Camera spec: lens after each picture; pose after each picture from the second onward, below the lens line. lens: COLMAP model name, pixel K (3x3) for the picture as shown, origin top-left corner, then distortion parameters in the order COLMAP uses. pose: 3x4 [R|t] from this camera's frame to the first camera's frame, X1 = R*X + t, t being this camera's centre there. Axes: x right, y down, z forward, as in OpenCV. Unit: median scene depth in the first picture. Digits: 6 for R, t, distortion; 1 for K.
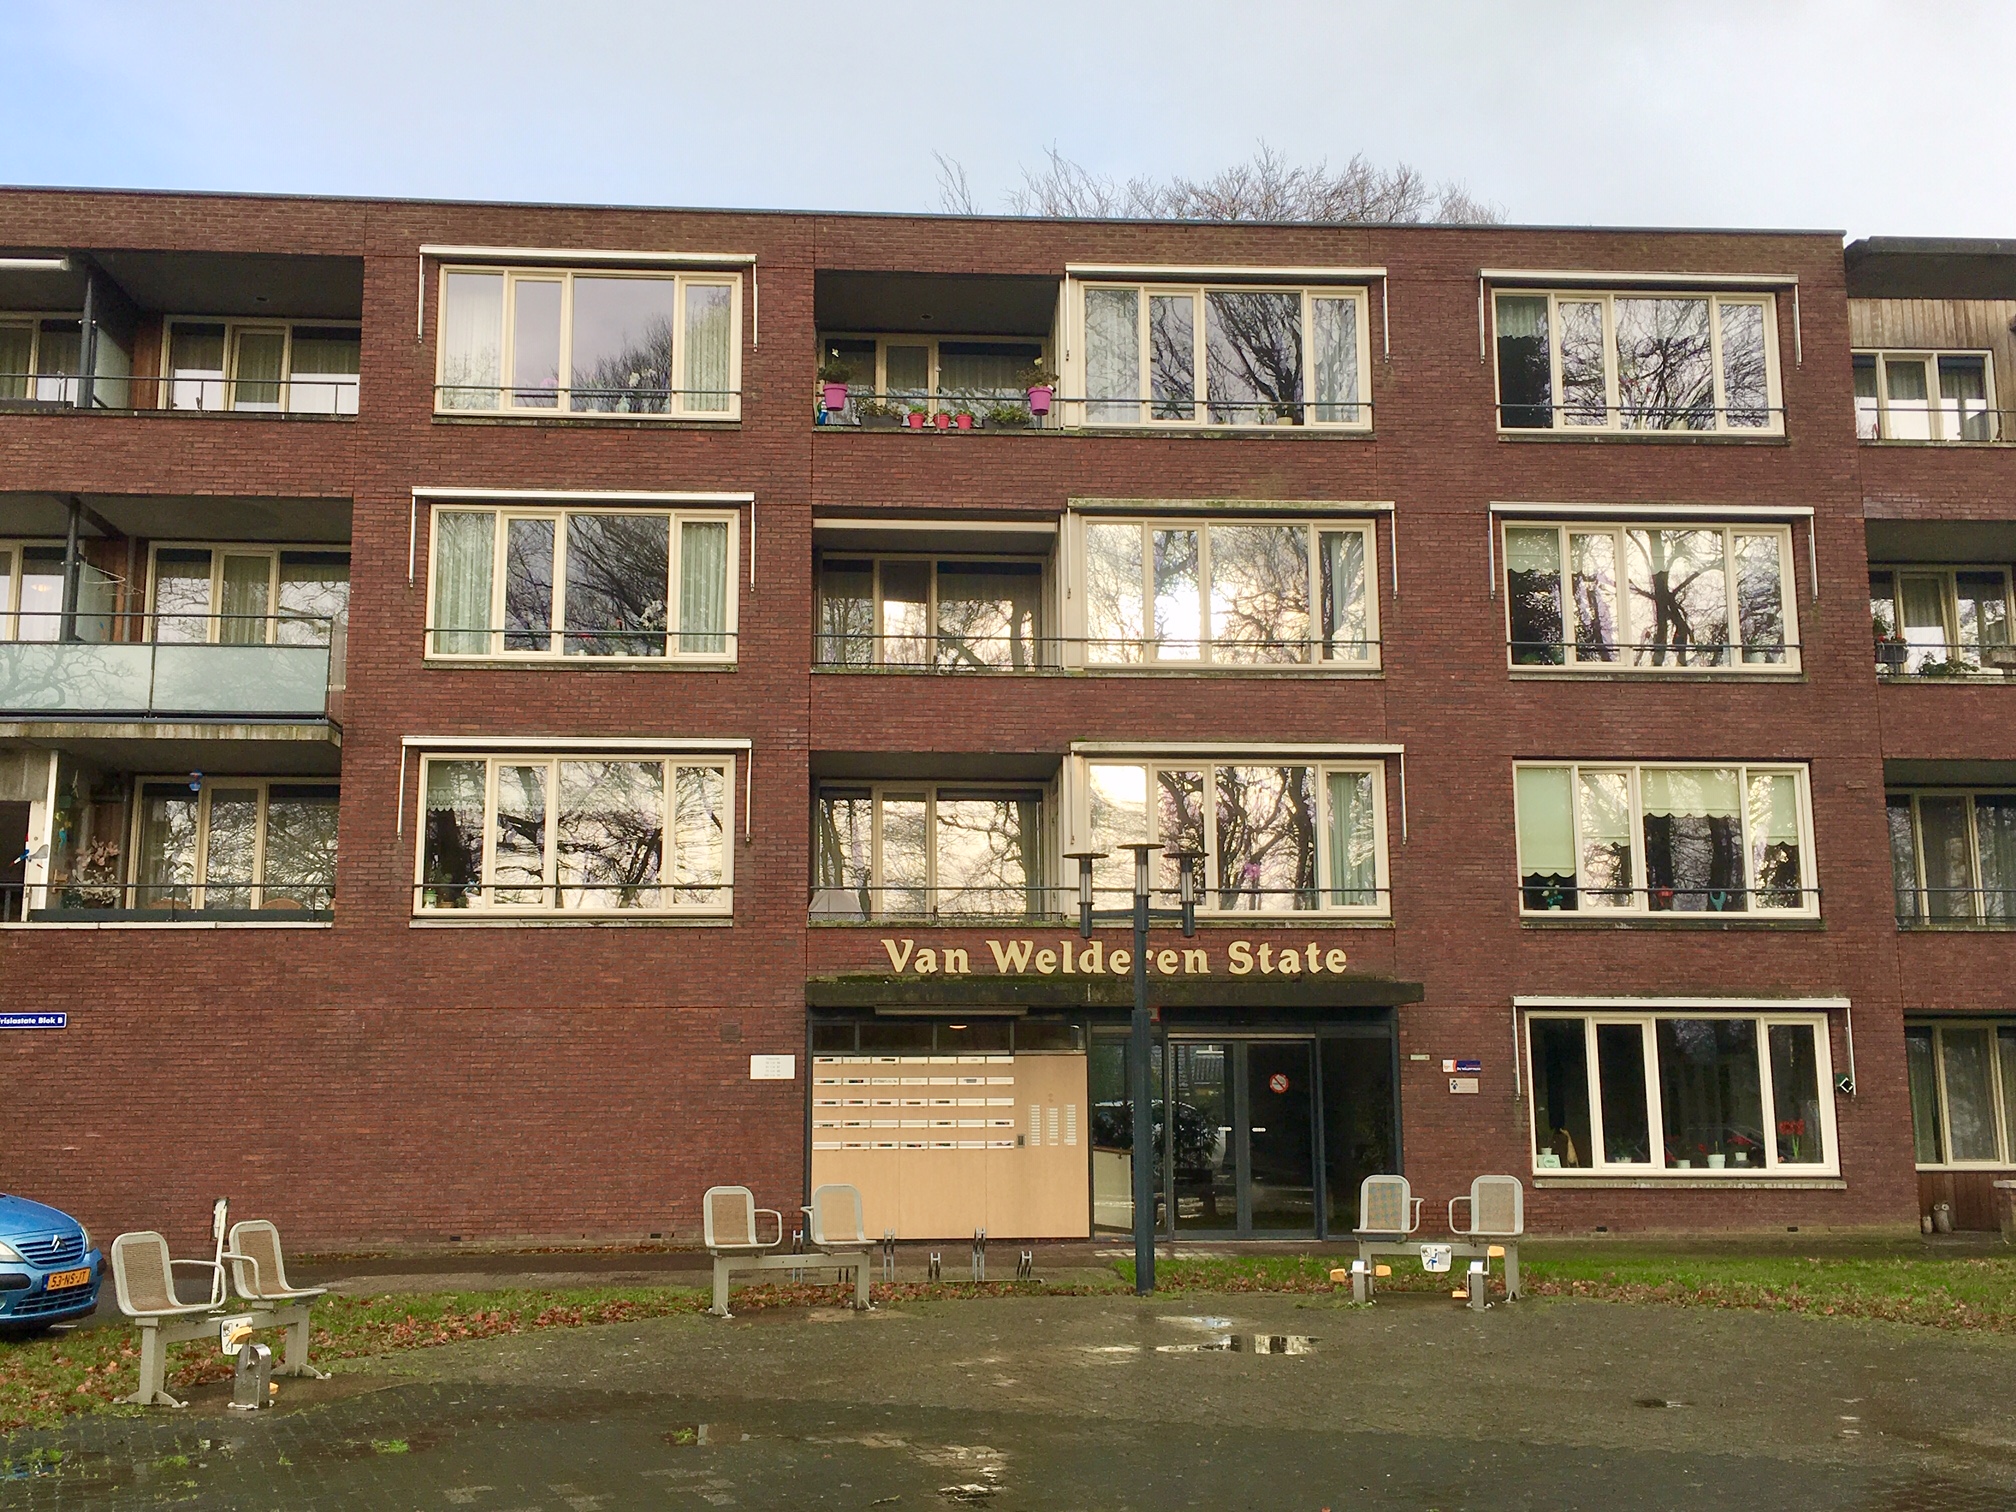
lens RADIAL K [[2060.1, 0, 1005.1], [0, 2060.1, 750.8], [0, 0, 1]] dist [0.054957, 0.000000]
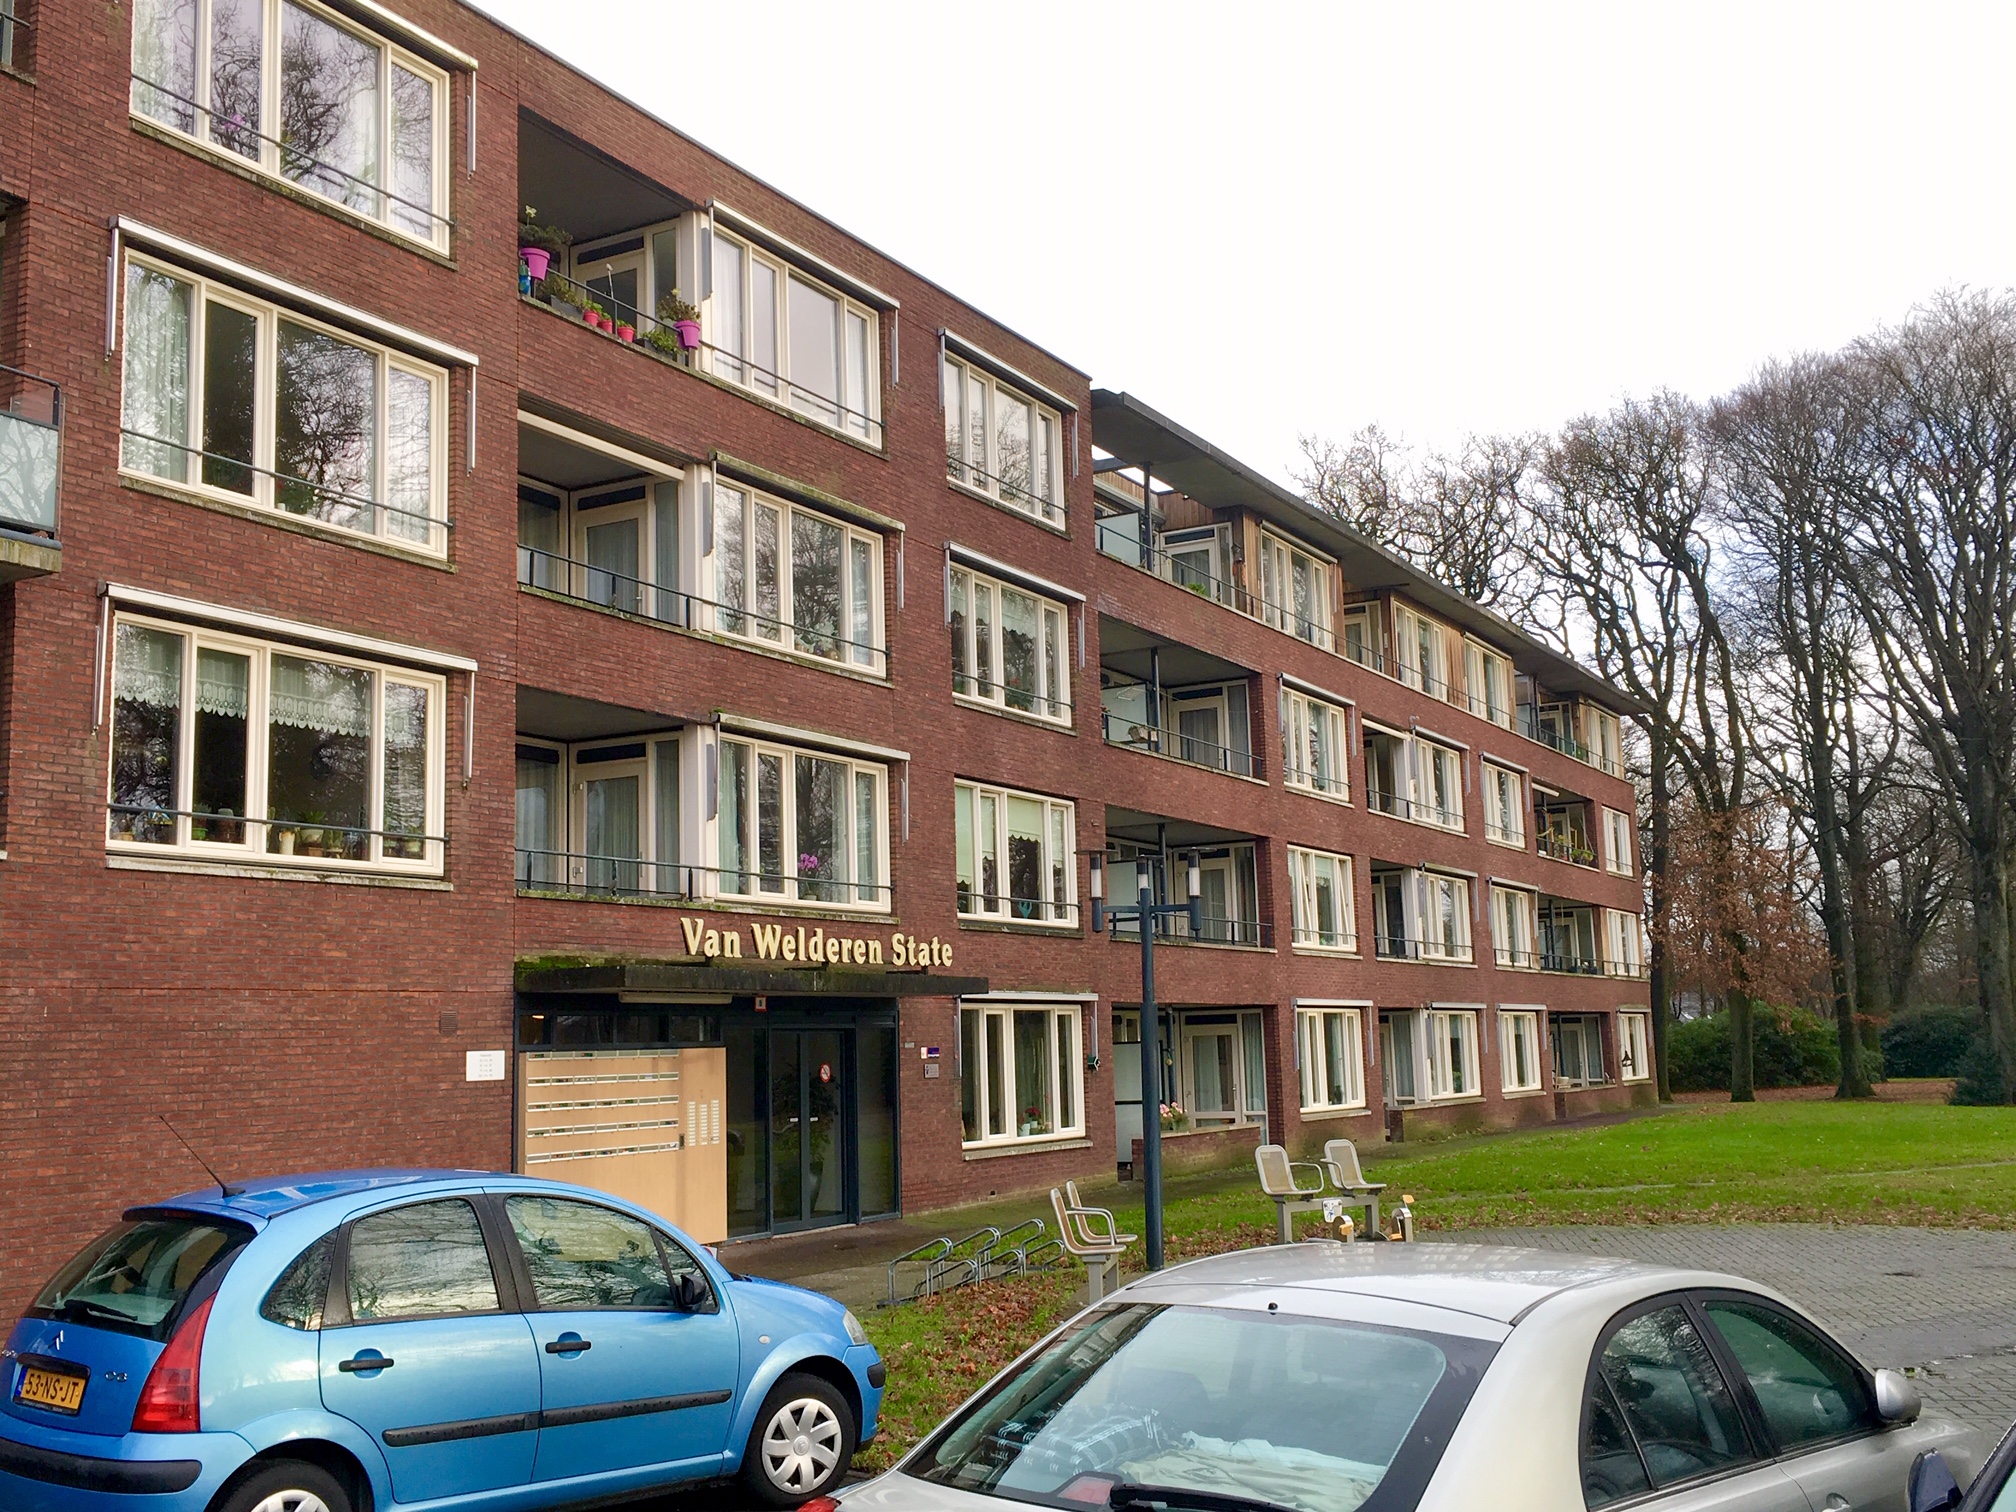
lens RADIAL K [[2060.1, 0, 1002.0], [0, 2060.1, 755.0], [0, 0, 1]] dist [0.054957, 0.000000]
pose [[0.547351, 0.108536, 0.829835, -0.693126], [-0.113603, 0.992013, -0.054816, 0.053159], [-0.829157, -0.064268, 0.555309, 0.384257]]
